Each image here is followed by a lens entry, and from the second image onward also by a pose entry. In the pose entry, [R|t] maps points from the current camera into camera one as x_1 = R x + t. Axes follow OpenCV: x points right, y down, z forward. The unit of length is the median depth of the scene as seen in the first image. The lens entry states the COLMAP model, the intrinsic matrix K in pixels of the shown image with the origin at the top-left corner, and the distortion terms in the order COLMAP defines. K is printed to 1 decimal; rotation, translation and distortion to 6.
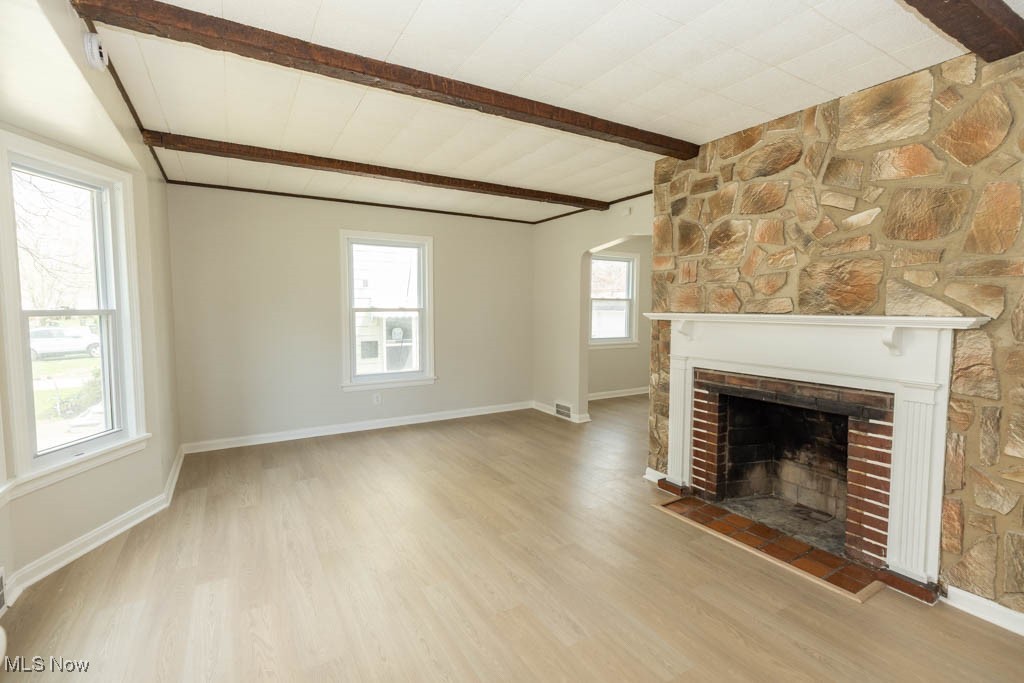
lens RADIAL K [[460.5, 0, 511.5], [0, 460.5, 337.8], [0, 0, 1]] dist [0.003569, 0.000845]
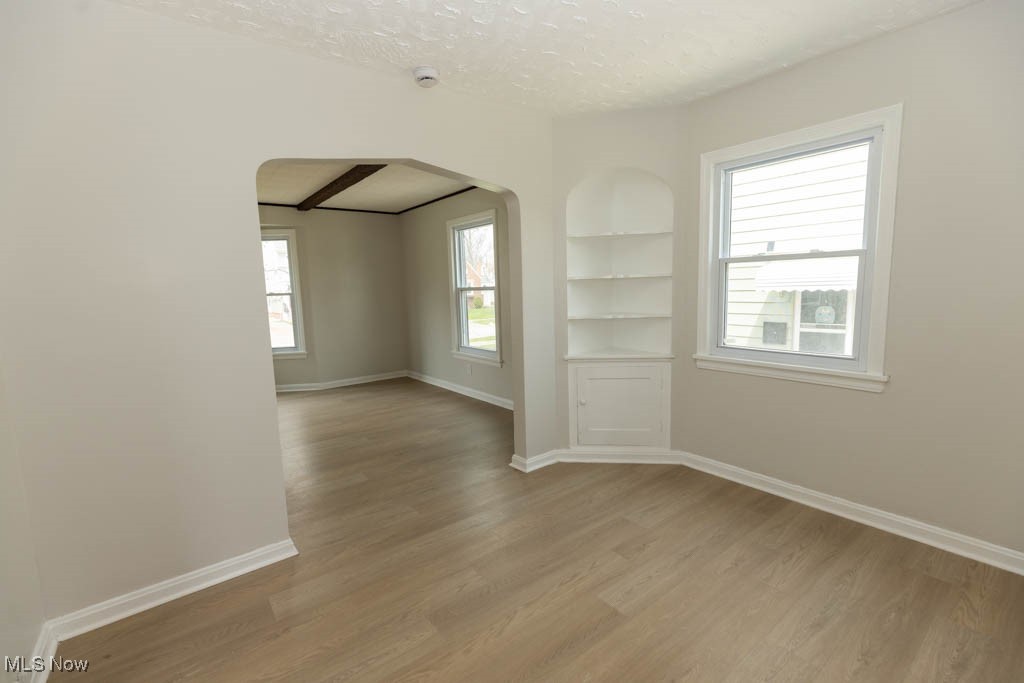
lens RADIAL K [[460.5, 0, 511.5], [0, 460.5, 337.8], [0, 0, 1]] dist [0.003569, 0.000845]
pose [[0.099875, 0.105501, -0.989391, 1.279478], [-0.033344, 0.994159, 0.102644, -0.097403], [0.994441, 0.022739, 0.102810, 1.582359]]
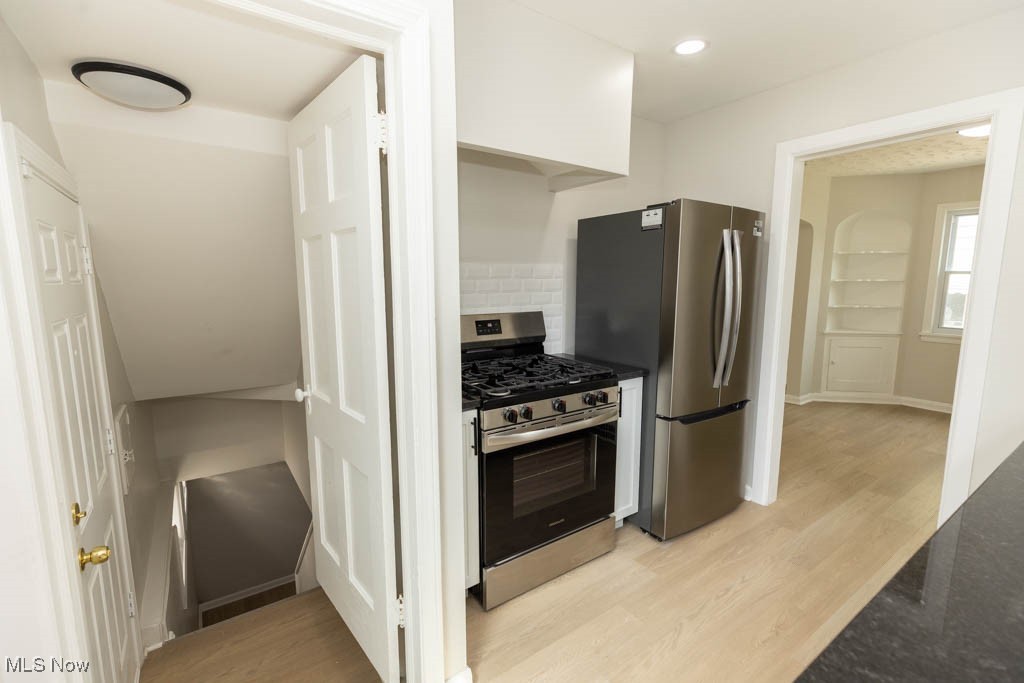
lens RADIAL K [[460.5, 0, 511.5], [0, 460.5, 337.8], [0, 0, 1]] dist [0.003569, 0.000845]
pose [[0.051410, 0.120876, -0.991335, 1.807100], [-0.061397, 0.991153, 0.117670, -0.051802], [0.996789, 0.054816, 0.058377, 0.619978]]
